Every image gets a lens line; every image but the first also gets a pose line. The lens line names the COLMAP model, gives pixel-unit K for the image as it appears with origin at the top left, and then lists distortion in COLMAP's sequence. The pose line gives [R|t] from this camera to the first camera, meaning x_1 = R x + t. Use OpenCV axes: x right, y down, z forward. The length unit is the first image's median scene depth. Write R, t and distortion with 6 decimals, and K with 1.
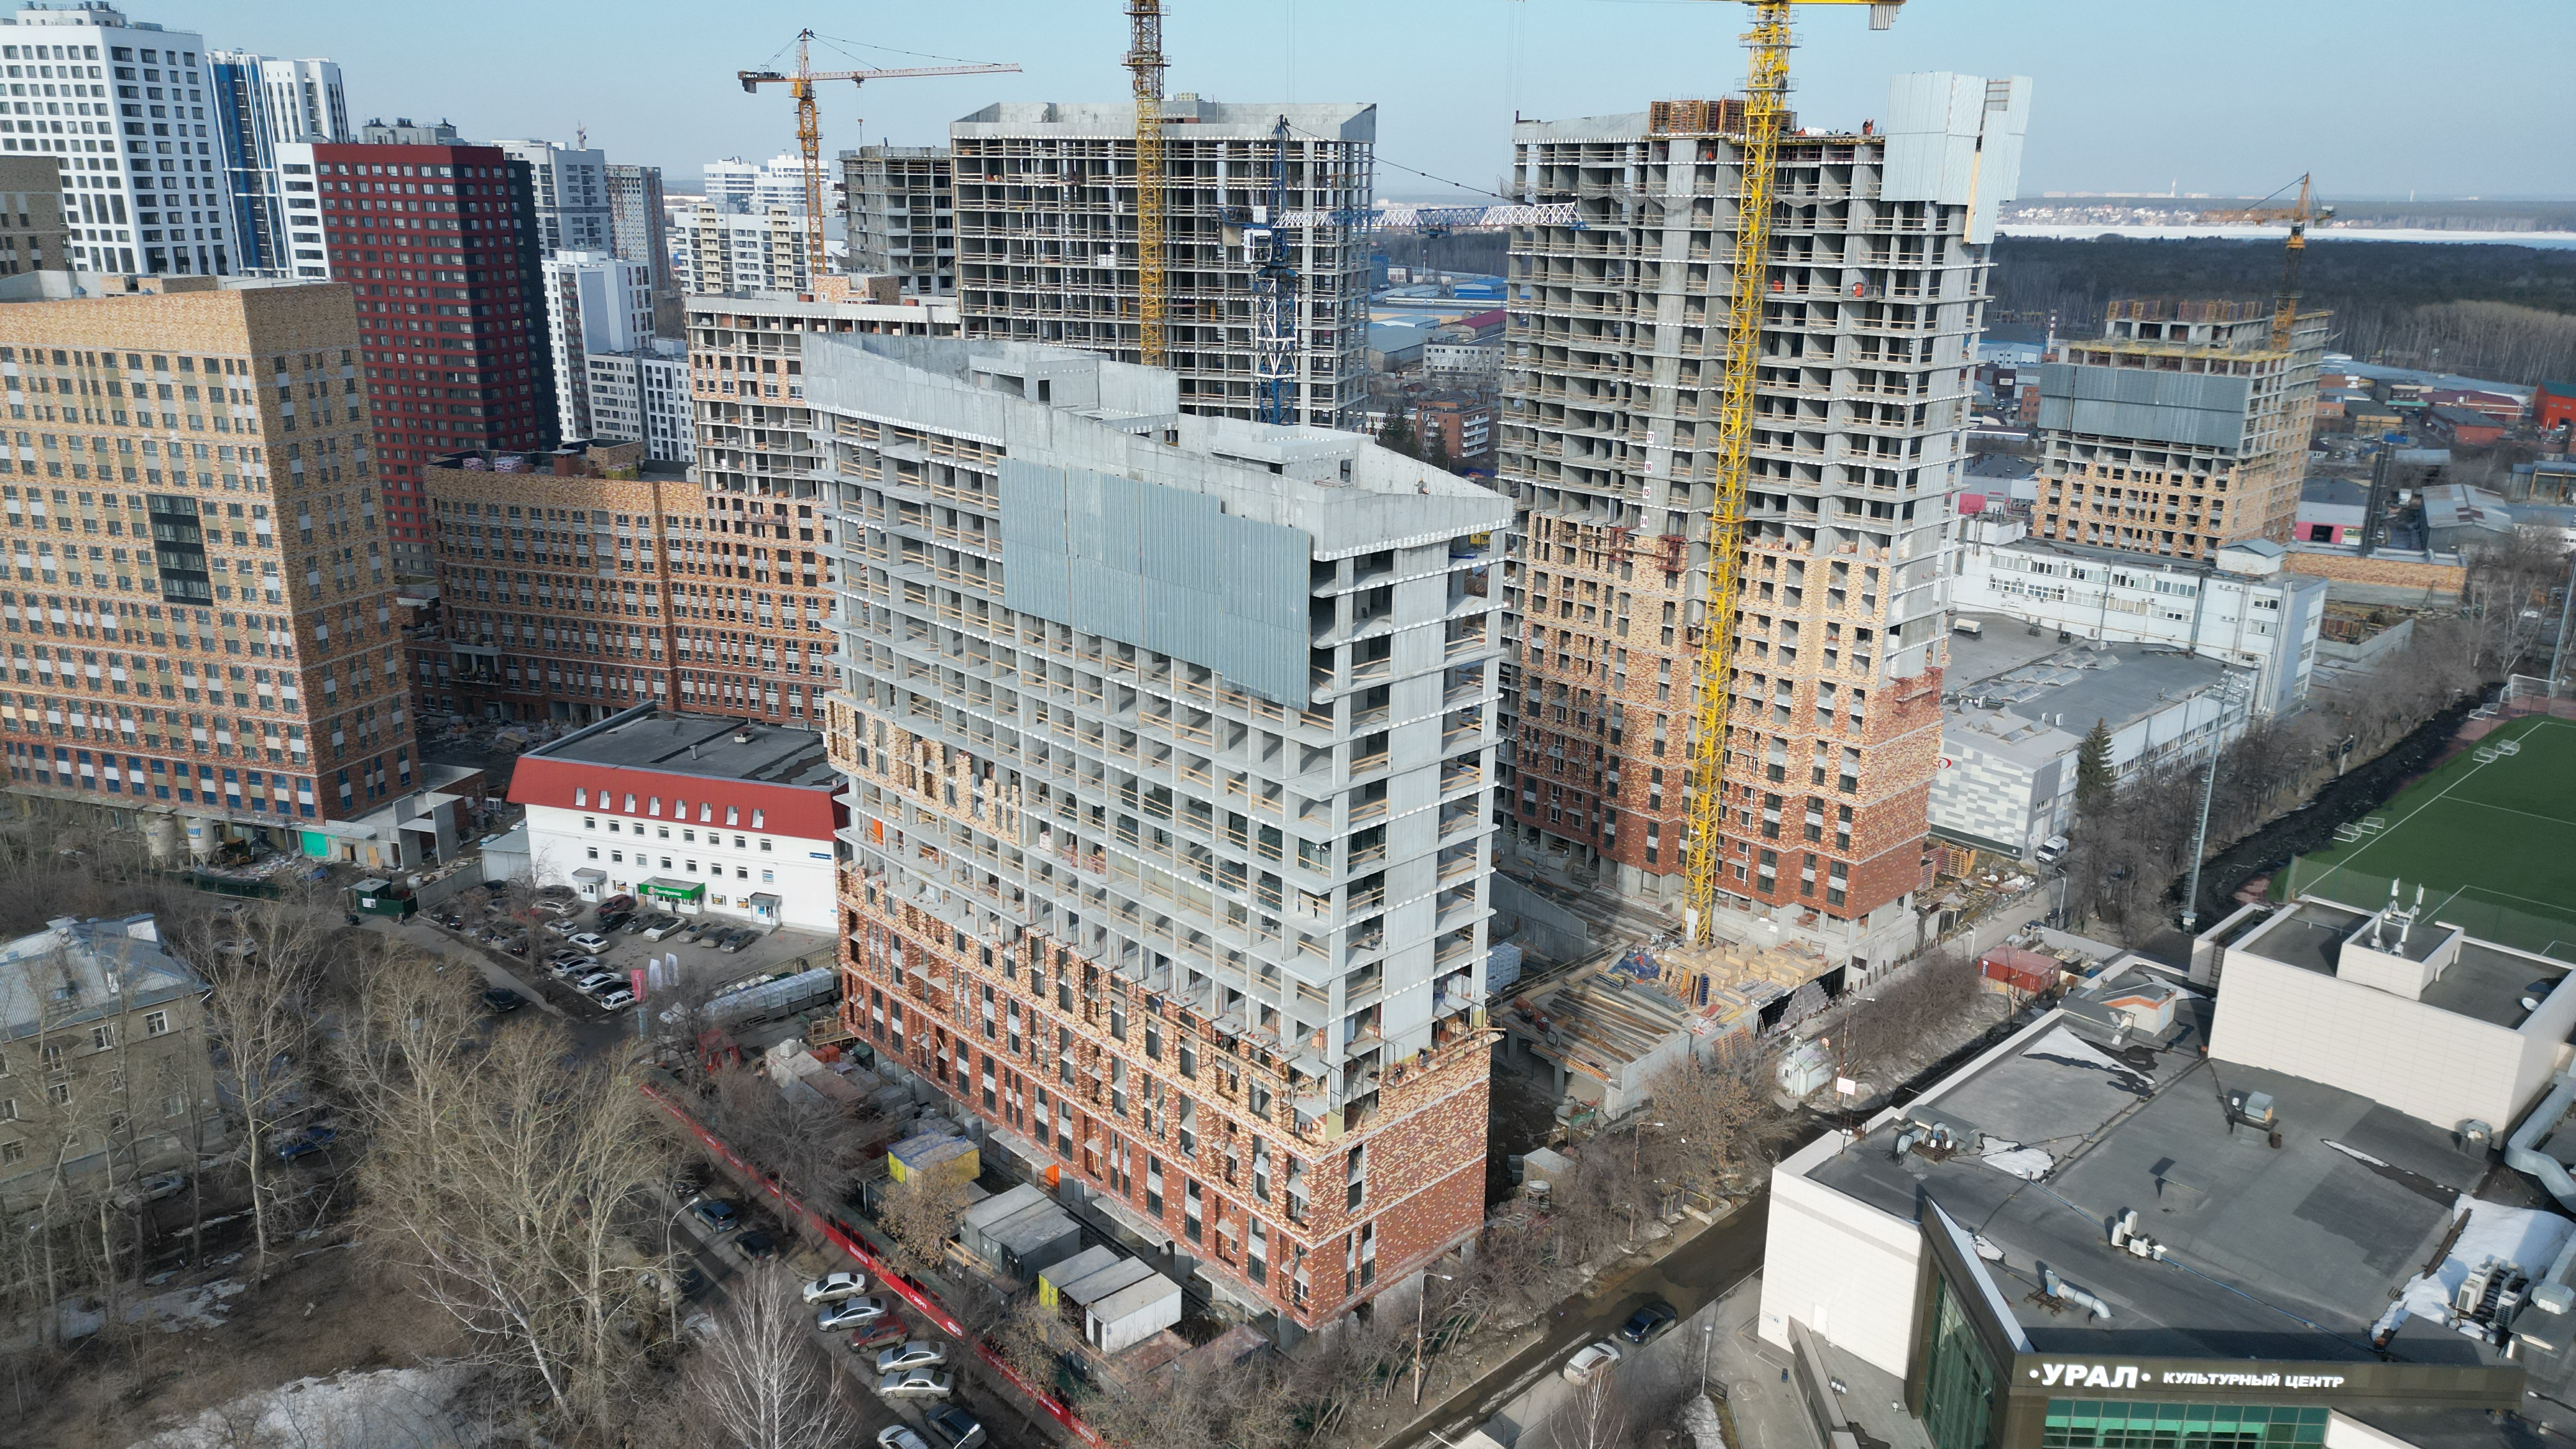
lens RADIAL K [[1790.6, 0, 1288.0], [0, 1790.6, 724.5], [0, 0, 1]] dist [0.062936, 0.000186]
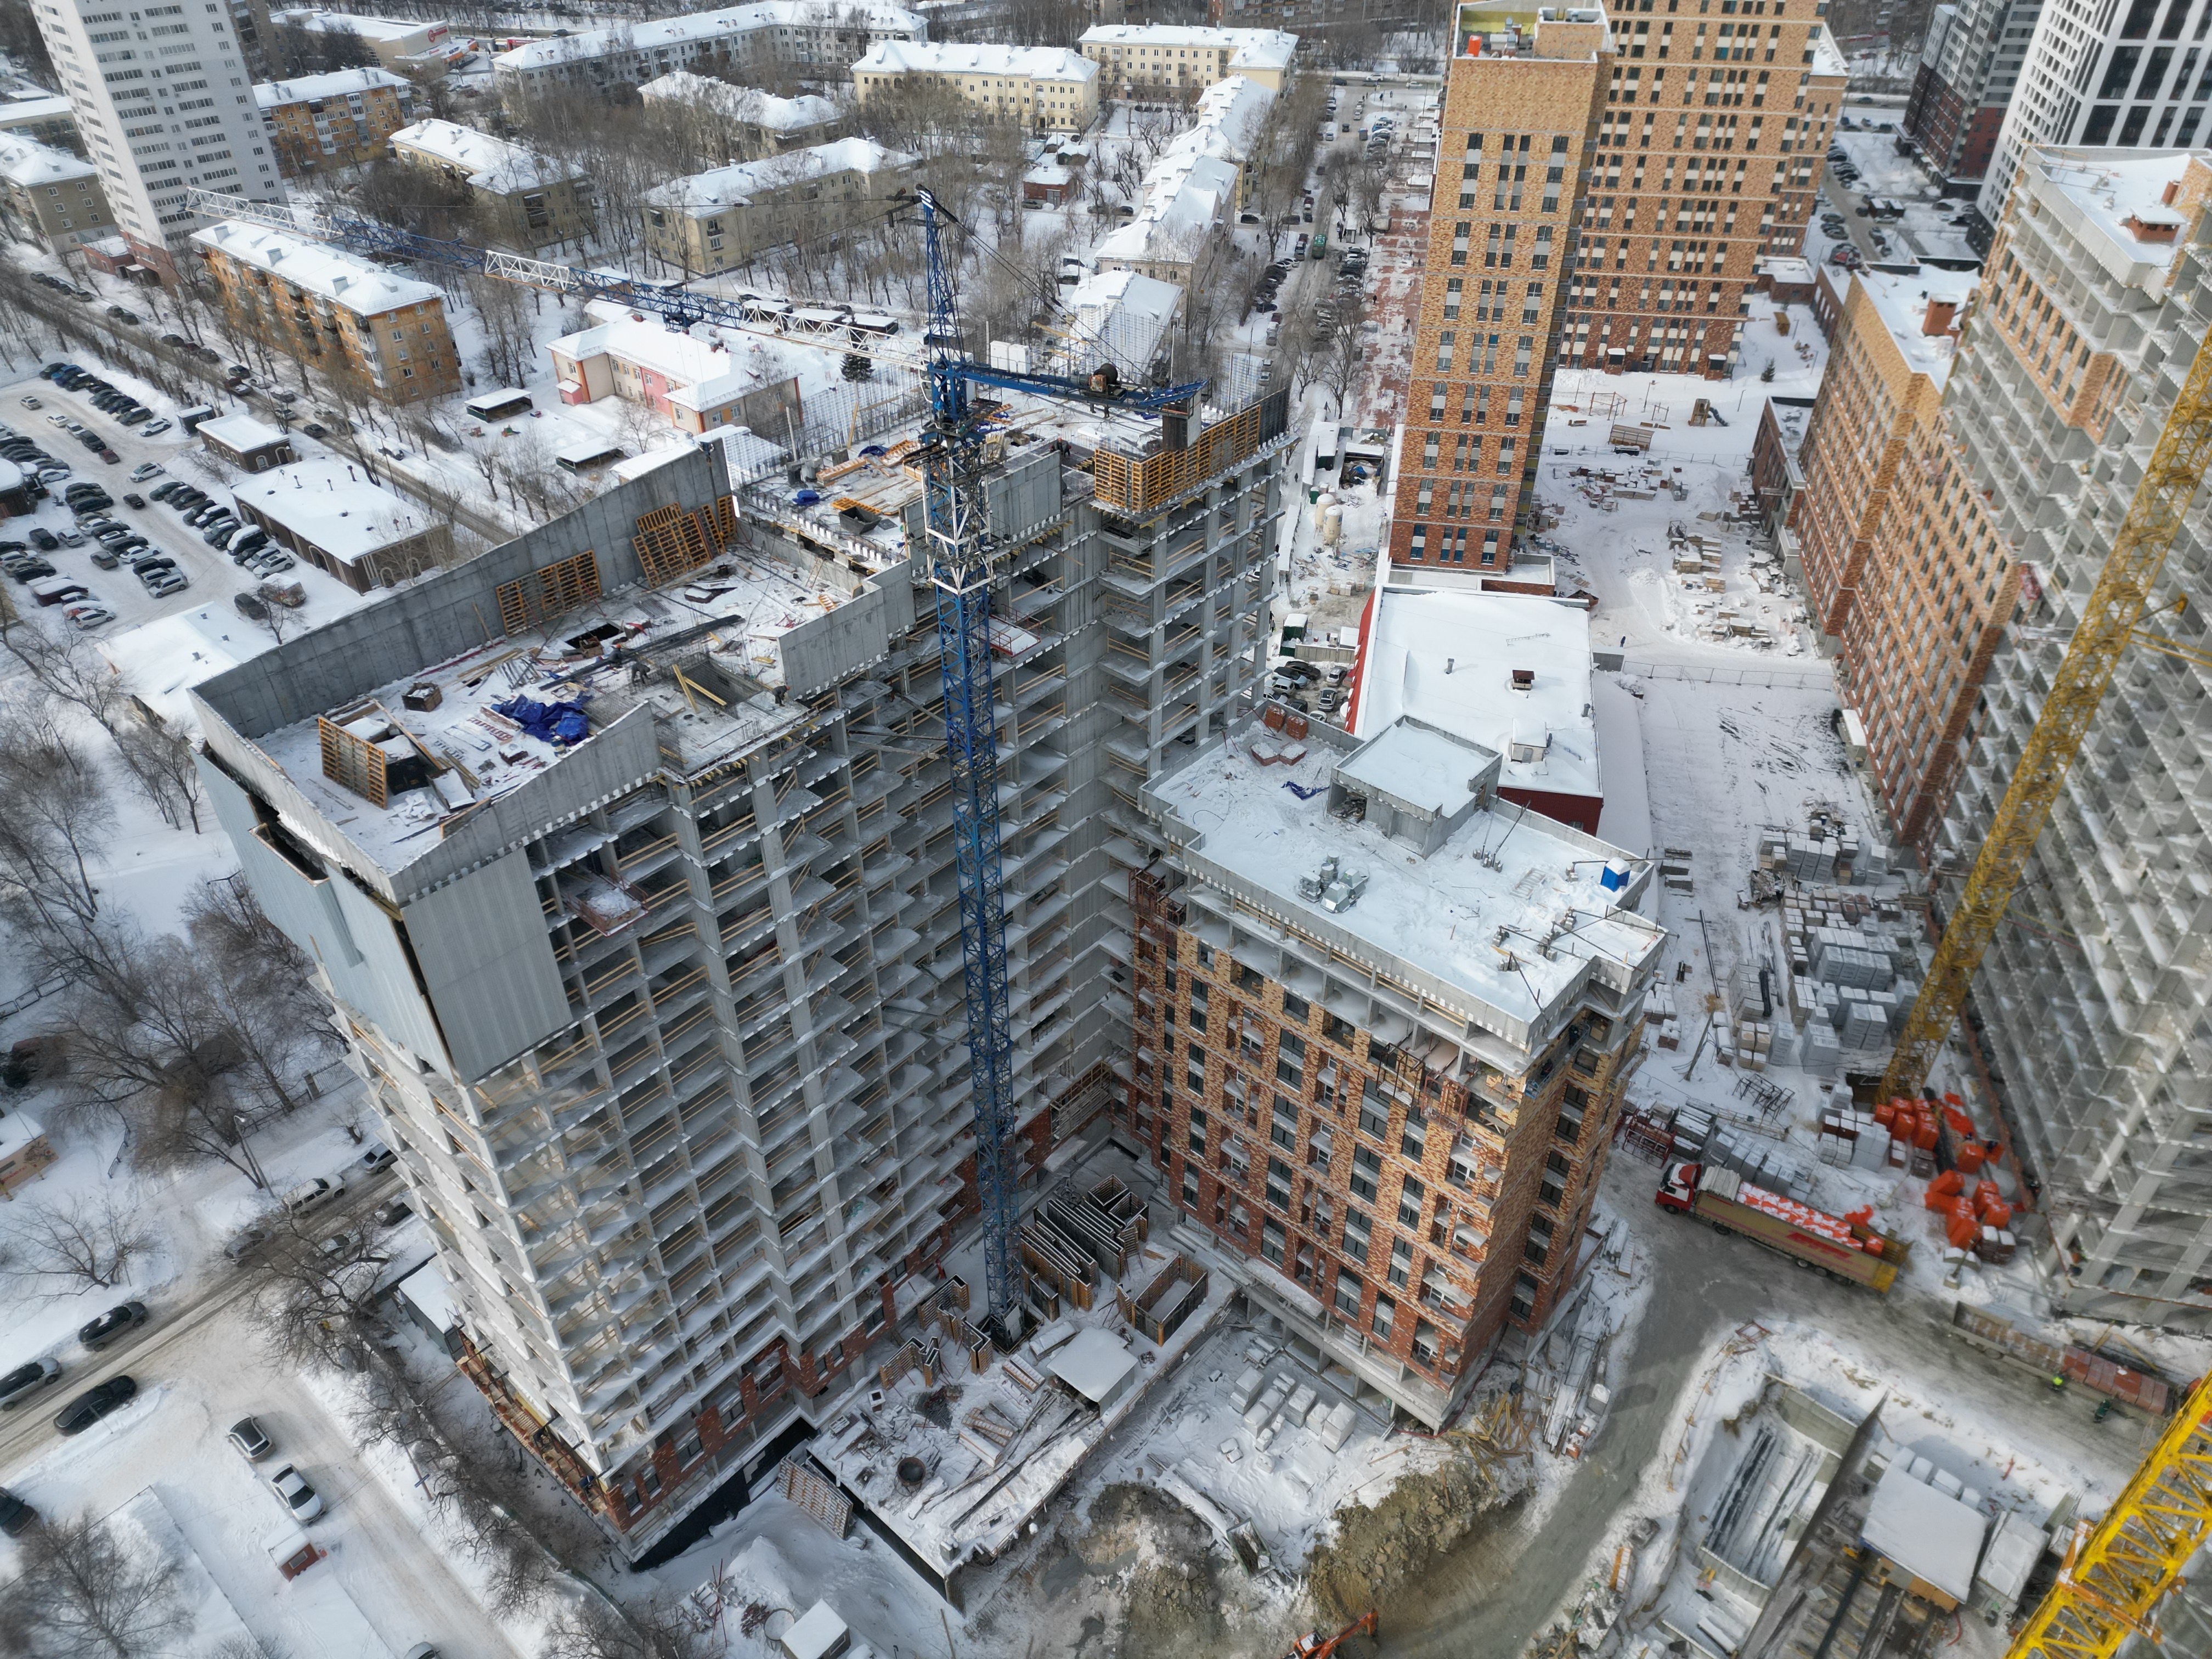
lens RADIAL K [[1525.6, 0, 1100.8], [0, 1525.6, 825.6], [0, 0, 1]] dist [0.101663, -0.098335]
pose [[0.097967, 0.595768, -0.797159, 0.289800], [-0.284892, 0.784278, 0.551130, -0.259677], [0.953540, 0.173112, 0.246563, 0.534123]]
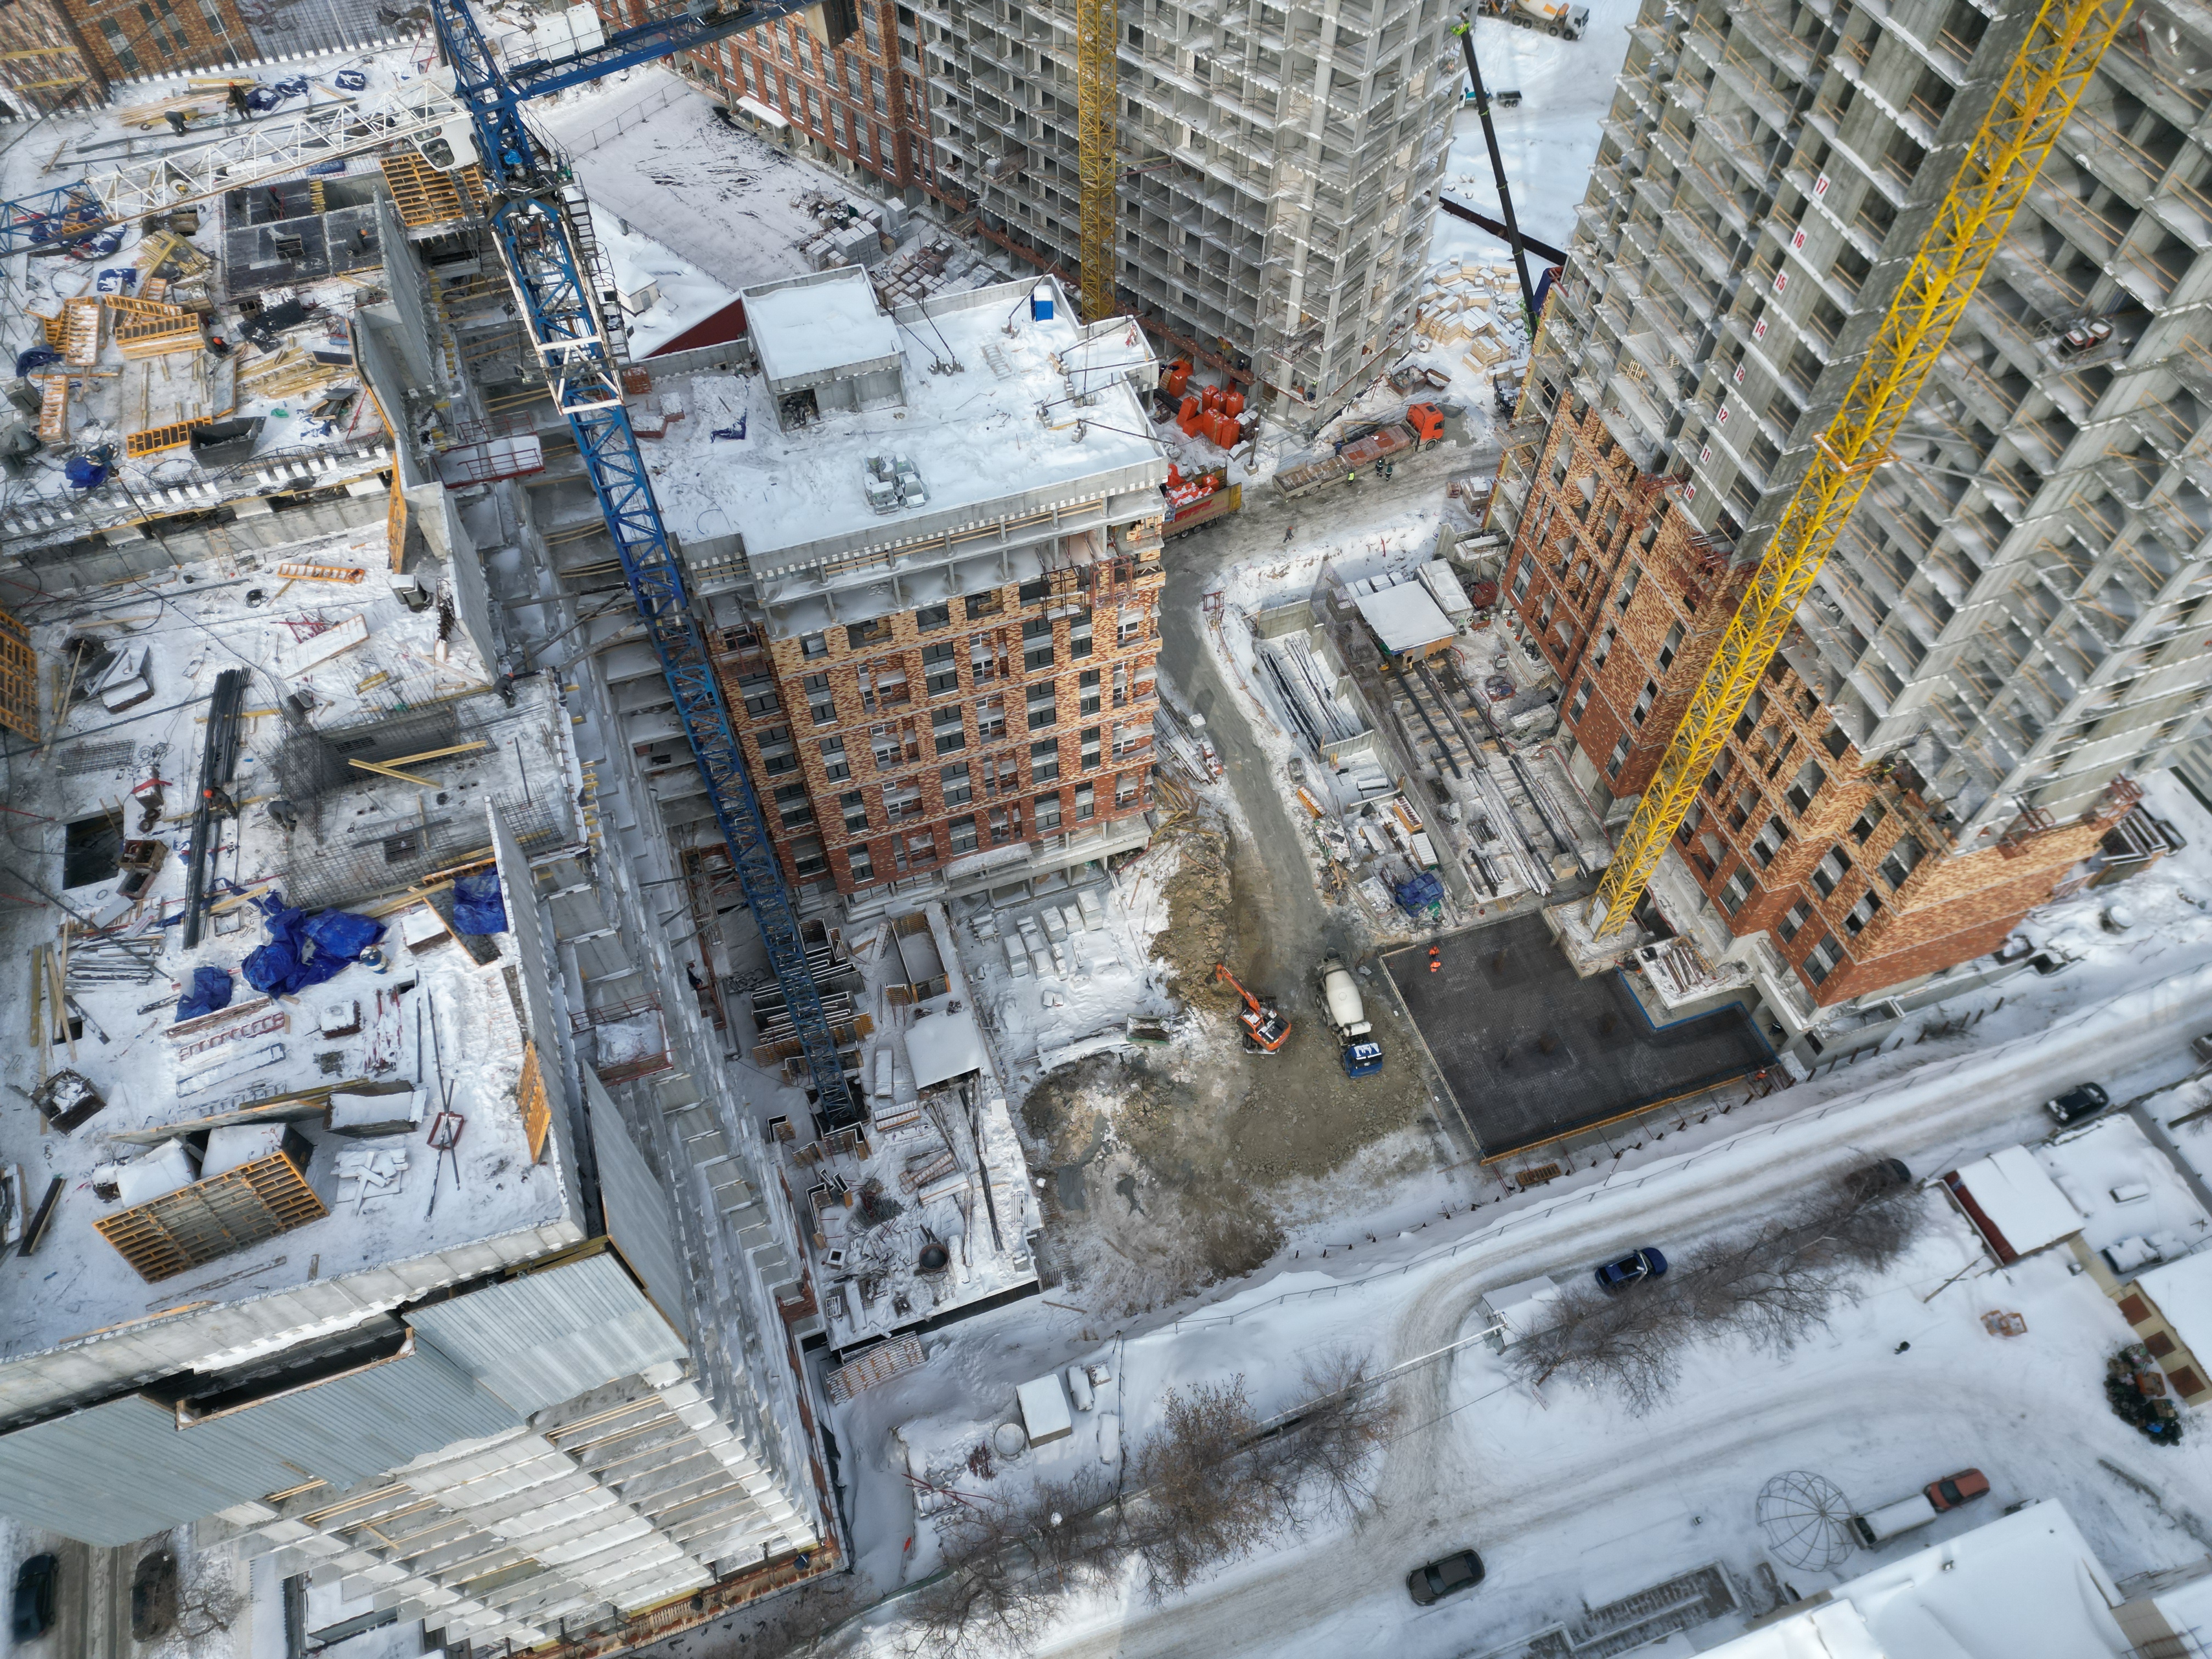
lens RADIAL K [[1519.2, 0, 1101.4], [0, 1519.2, 825.7], [0, 0, 1]] dist [0.112055, -0.113112]
pose [[0.909990, 0.335504, -0.243629, 0.145847], [-0.108927, 0.760384, 0.640274, -0.220702], [0.400066, -0.556105, 0.728488, 0.400396]]
